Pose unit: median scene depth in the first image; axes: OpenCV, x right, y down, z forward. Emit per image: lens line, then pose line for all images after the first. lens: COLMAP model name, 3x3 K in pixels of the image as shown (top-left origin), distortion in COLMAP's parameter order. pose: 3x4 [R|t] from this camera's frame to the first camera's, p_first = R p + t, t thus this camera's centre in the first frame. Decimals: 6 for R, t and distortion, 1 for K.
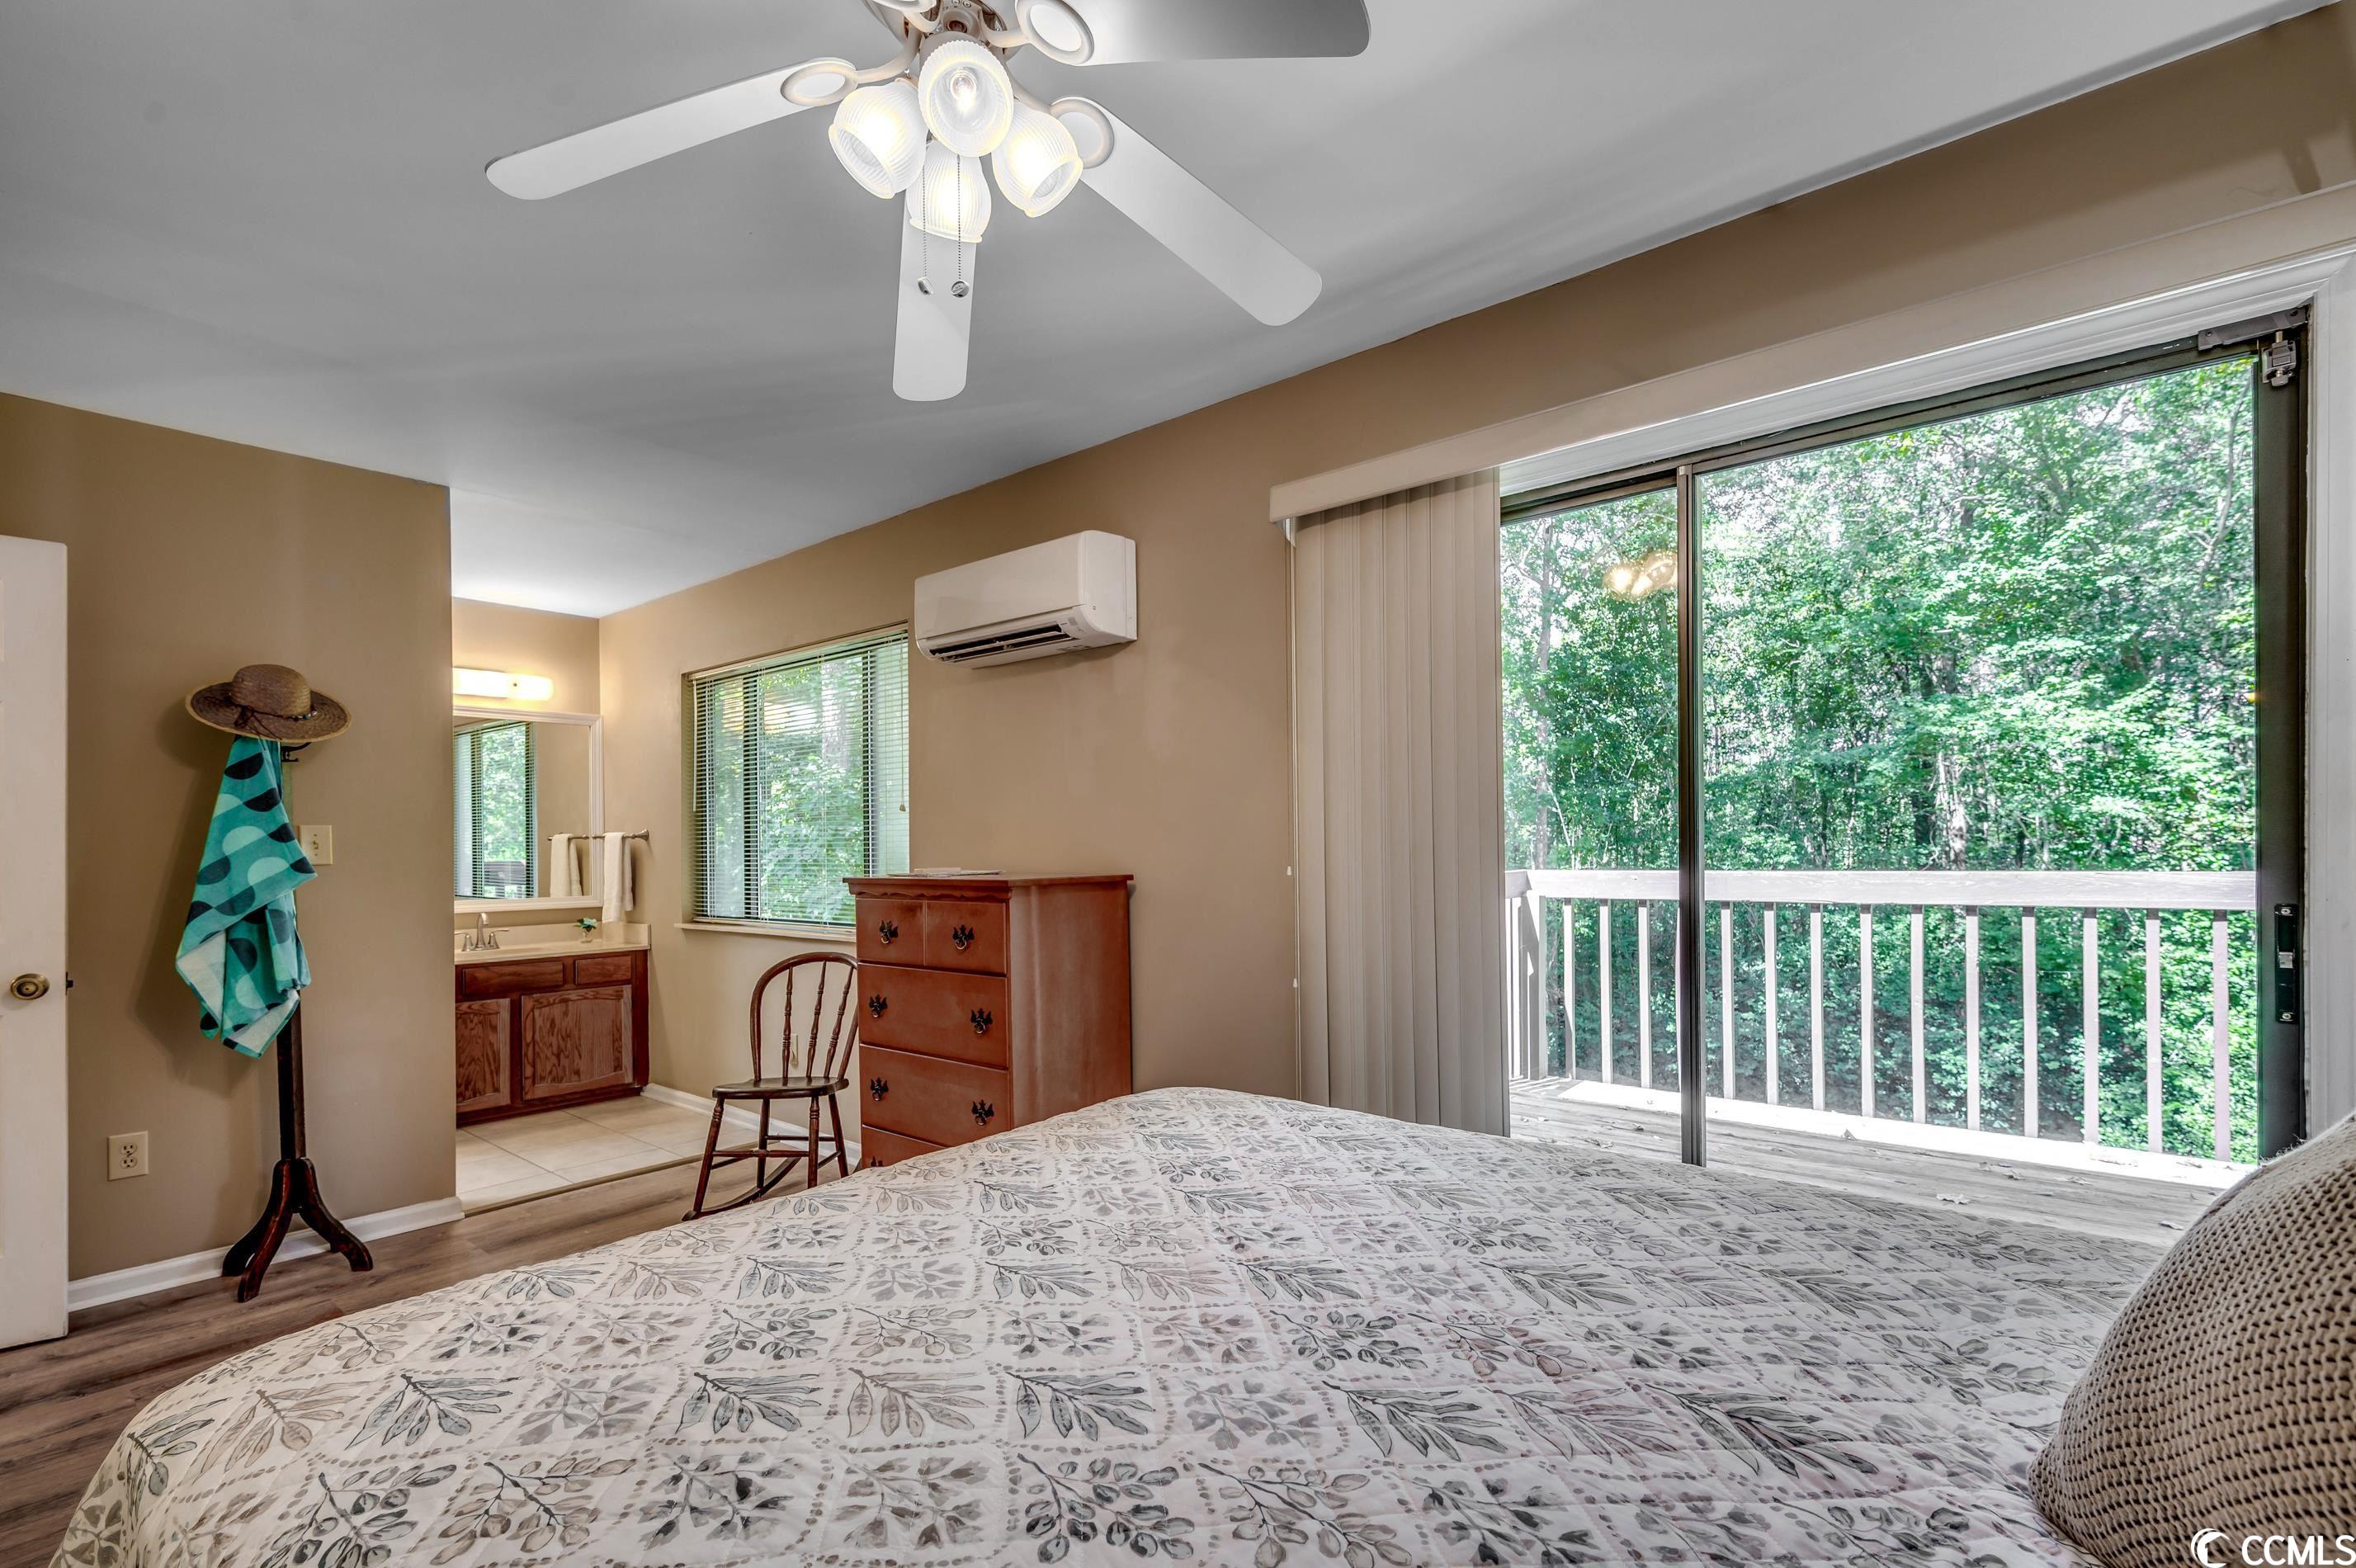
lens RADIAL K [[1060.8, 0, 1183.0], [0, 1060.8, 852.0], [0, 0, 1]] dist [0.000298, -0.000546]
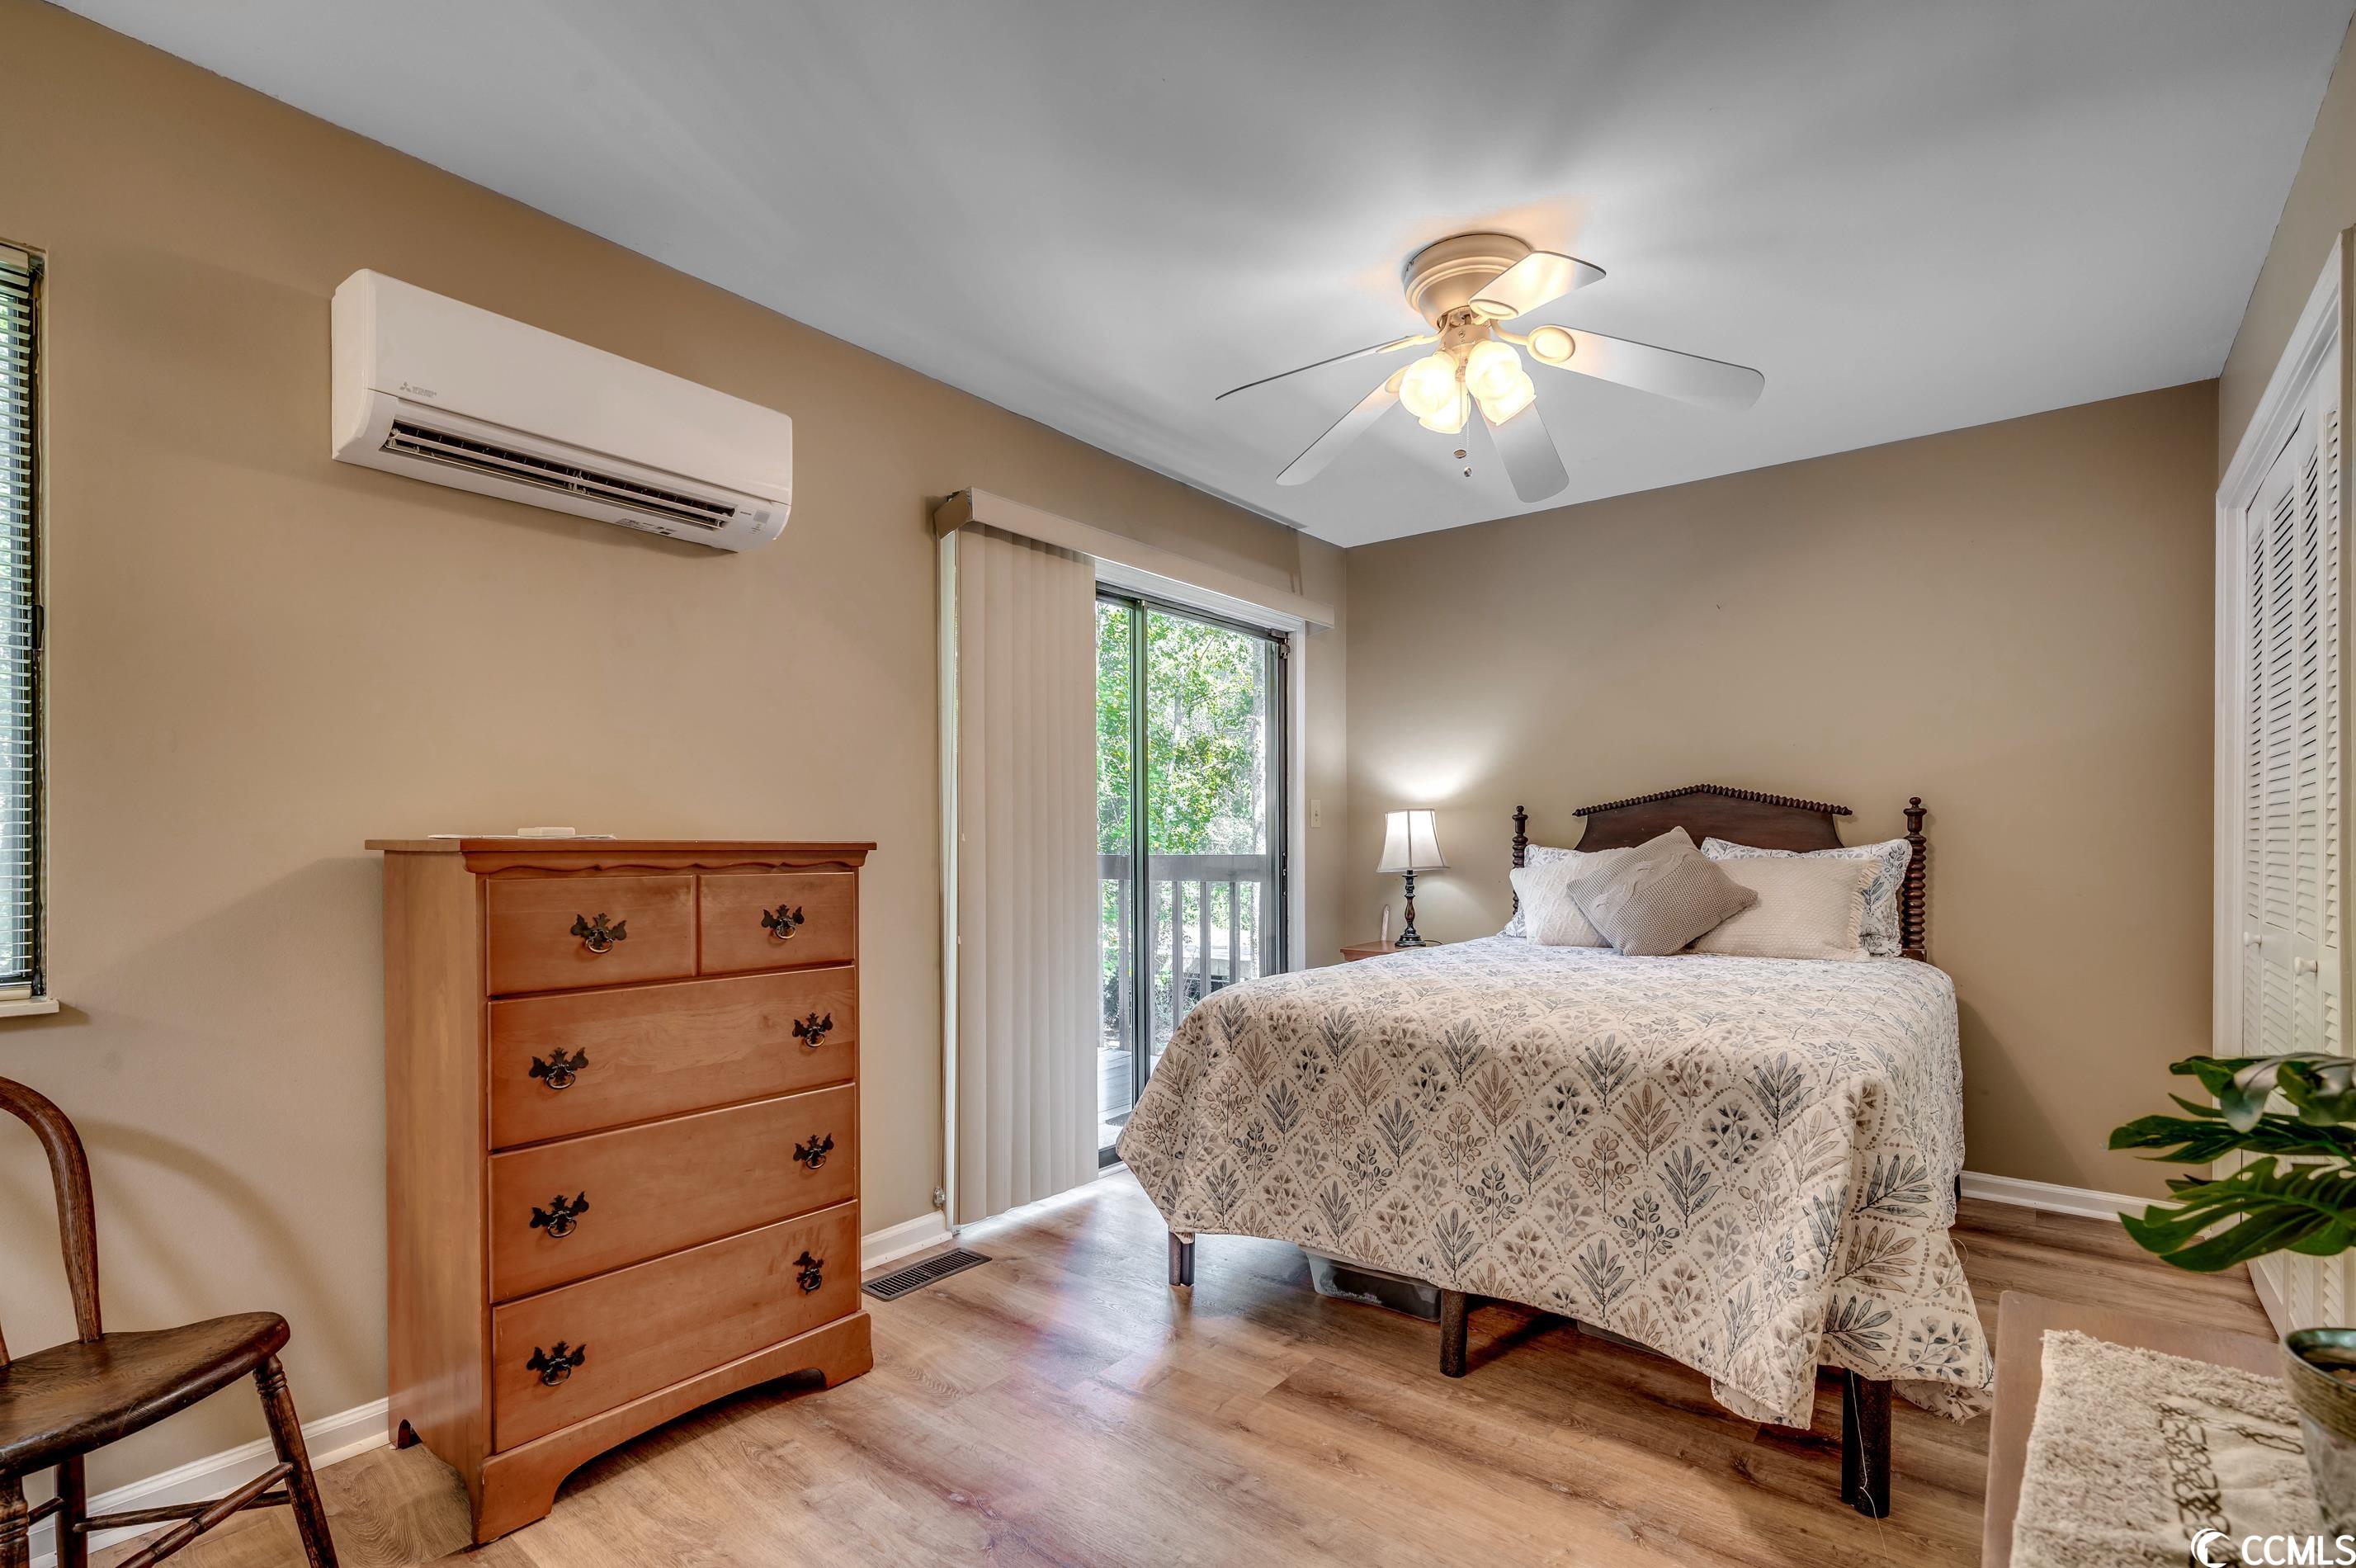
lens RADIAL K [[1060.8, 0, 1183.0], [0, 1060.8, 852.0], [0, 0, 1]] dist [0.000298, -0.000546]
pose [[-0.013649, 0.008572, 0.999870, -1.058408], [0.003571, 0.999957, -0.008524, 0.045308], [-0.999900, 0.003454, -0.013679, 0.835929]]
